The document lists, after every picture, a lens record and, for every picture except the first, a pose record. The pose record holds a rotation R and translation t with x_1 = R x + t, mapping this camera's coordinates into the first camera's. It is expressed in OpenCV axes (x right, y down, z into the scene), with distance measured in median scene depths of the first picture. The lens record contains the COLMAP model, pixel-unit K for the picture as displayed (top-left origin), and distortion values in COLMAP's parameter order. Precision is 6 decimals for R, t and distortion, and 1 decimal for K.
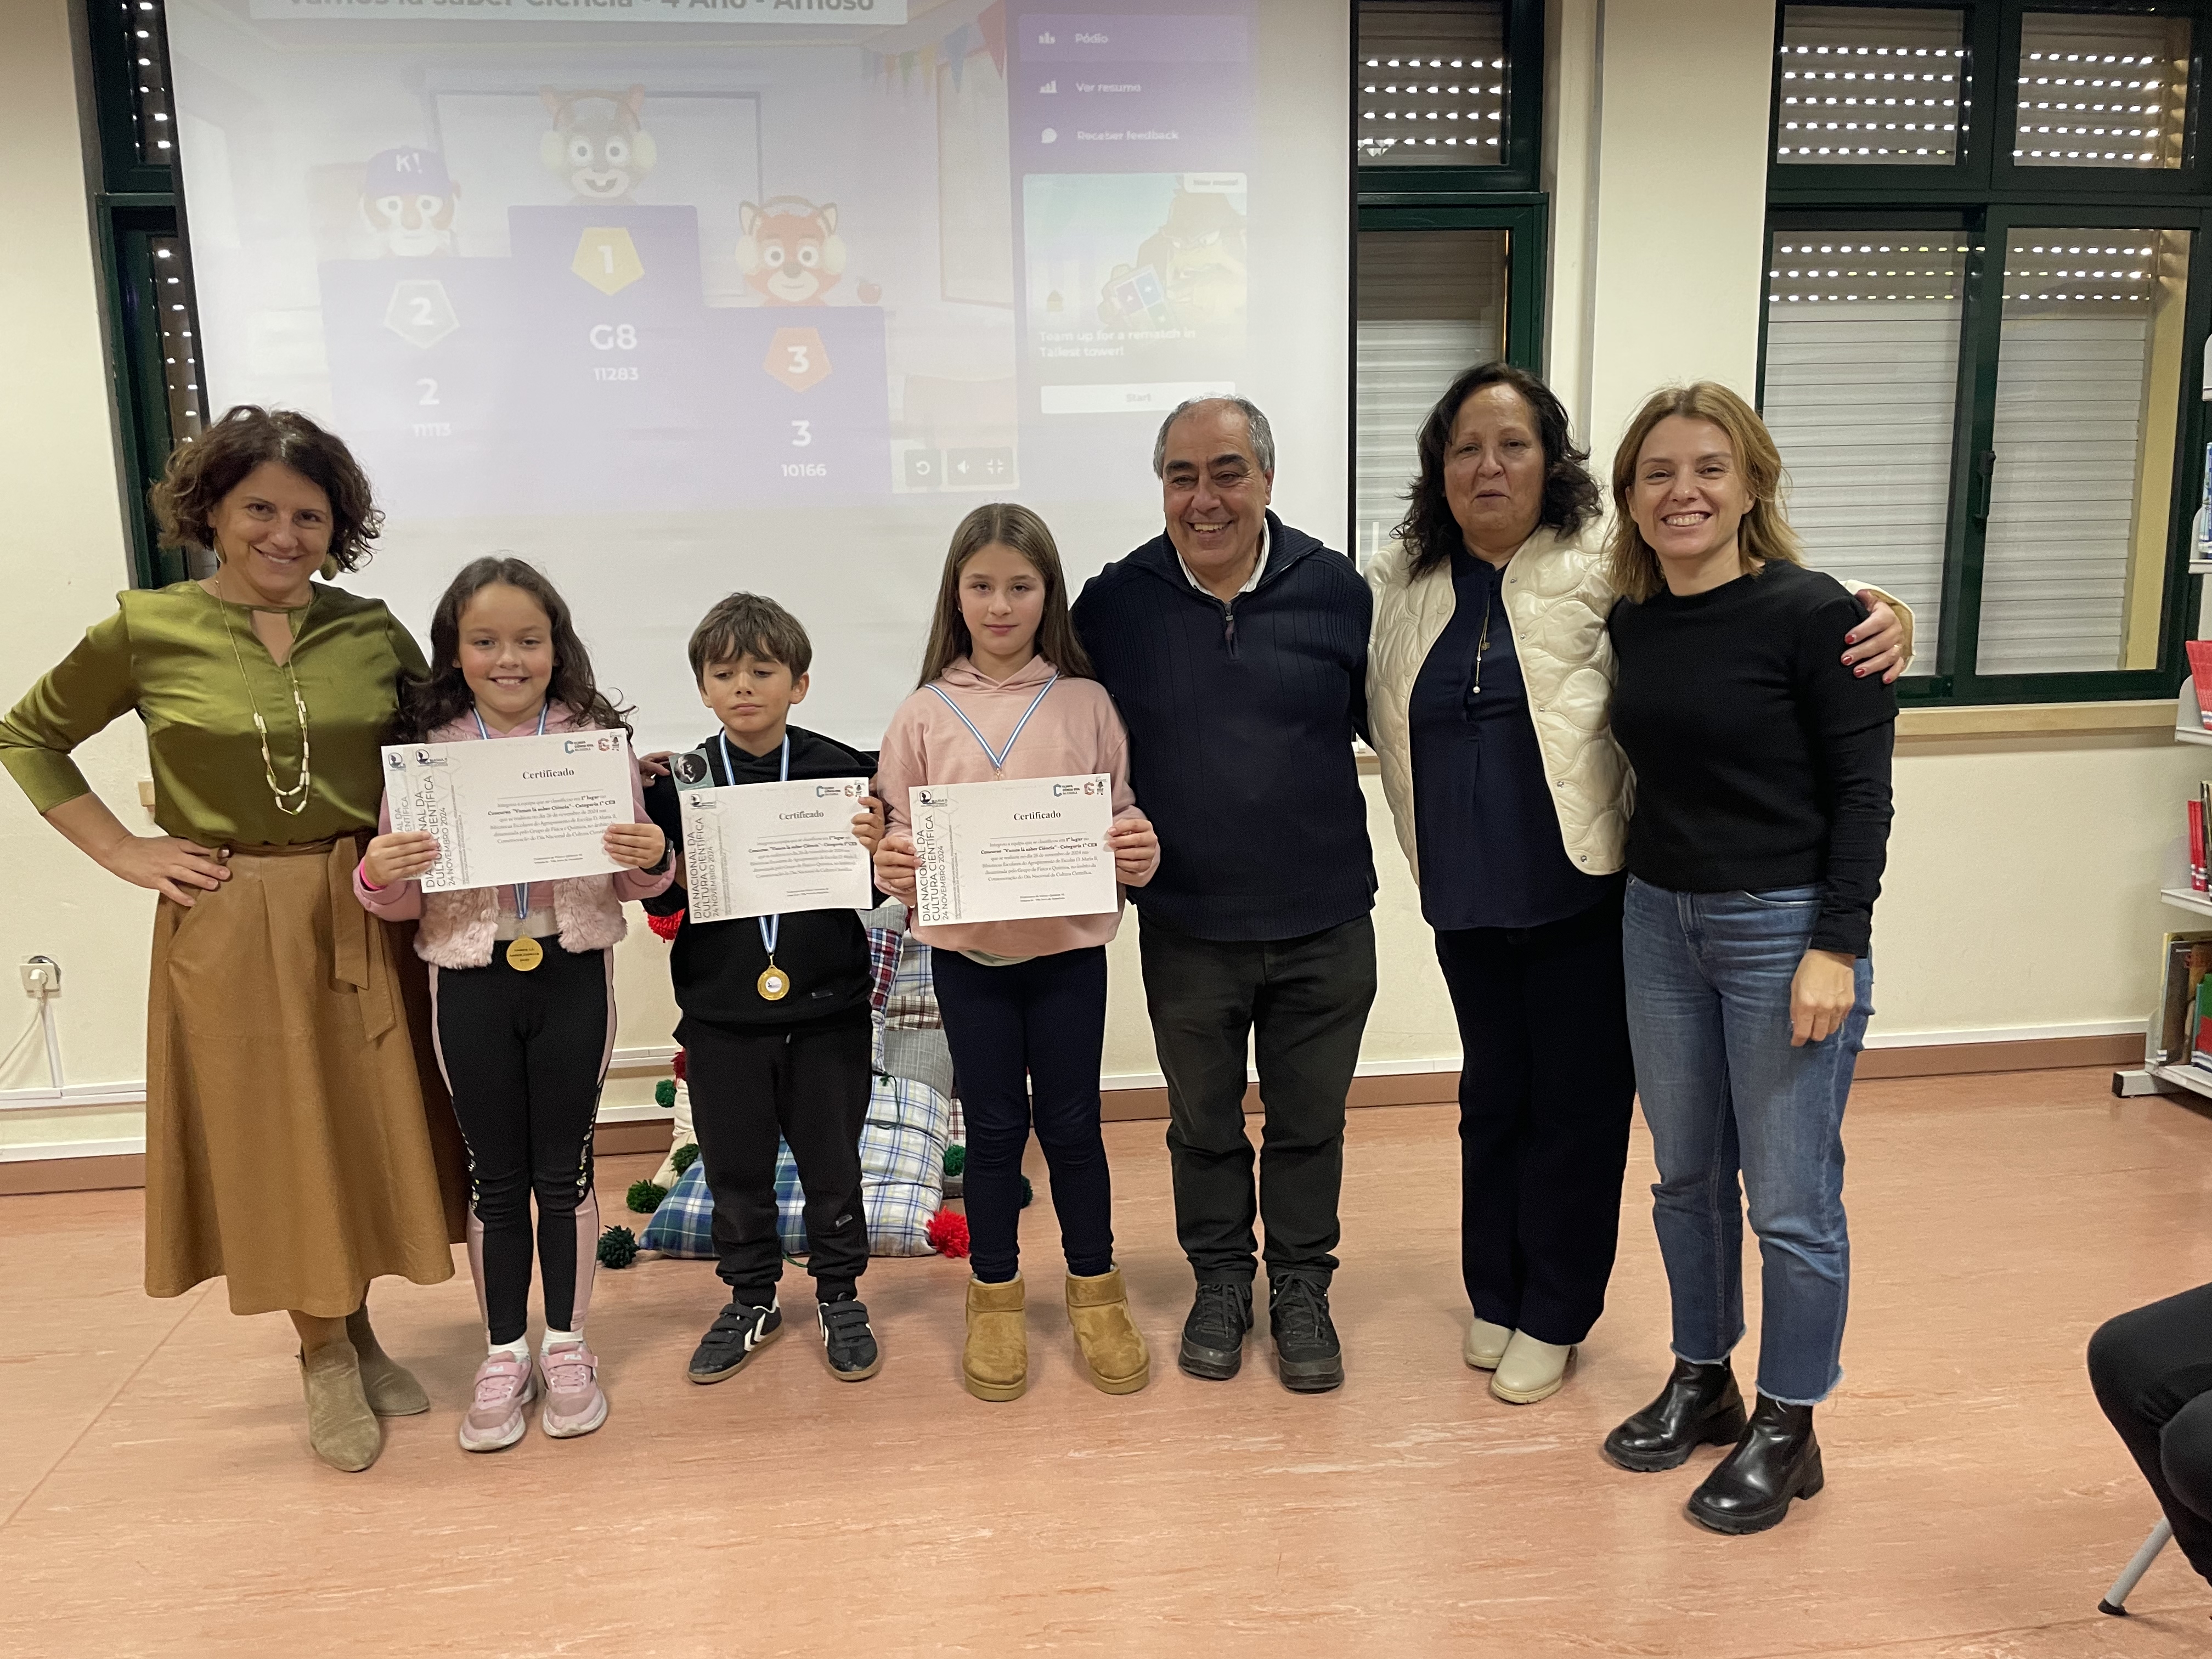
lens RADIAL K [[1704.9, 0, 1088.0], [0, 1704.9, 862.4], [0, 0, 1]] dist [0.069508, -0.098966]
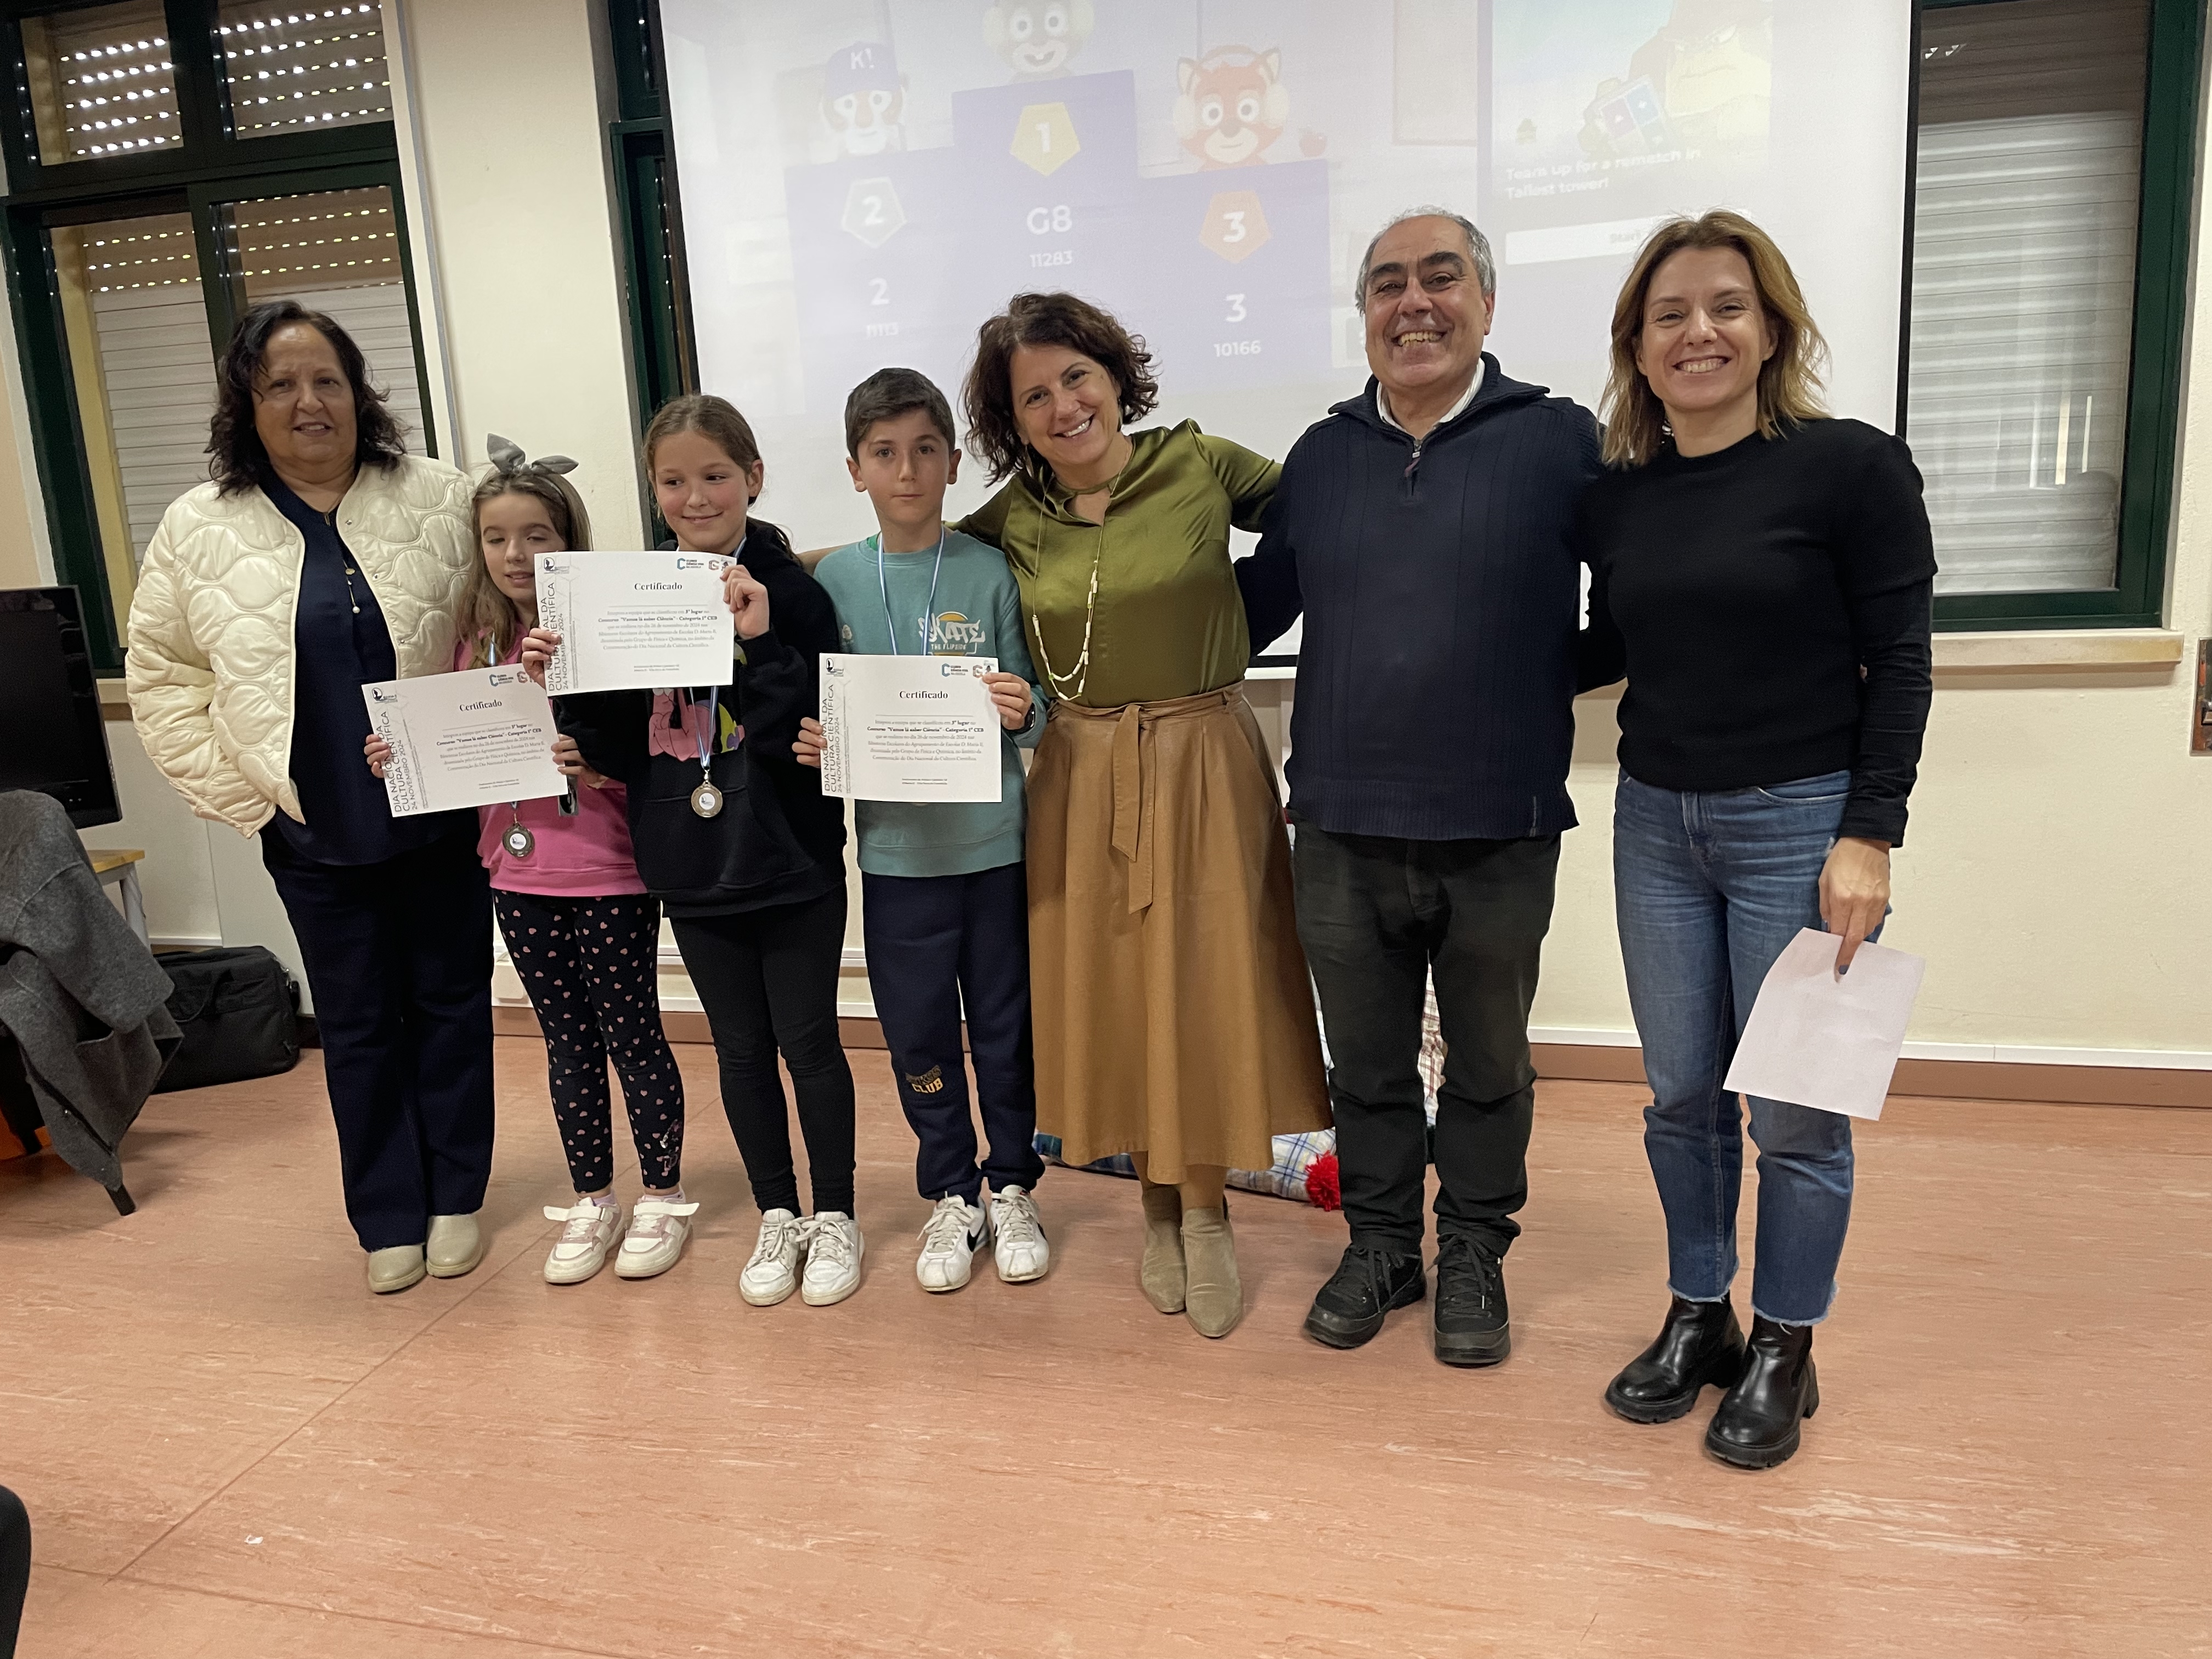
lens RADIAL K [[1704.9, 0, 1056.6], [0, 1704.9, 865.7], [0, 0, 1]] dist [0.069508, -0.098966]
pose [[0.920347, 0.061617, -0.386219, 0.125546], [-0.036874, 0.996783, 0.071156, -0.012513], [0.389361, -0.051247, 0.919658, 0.095716]]
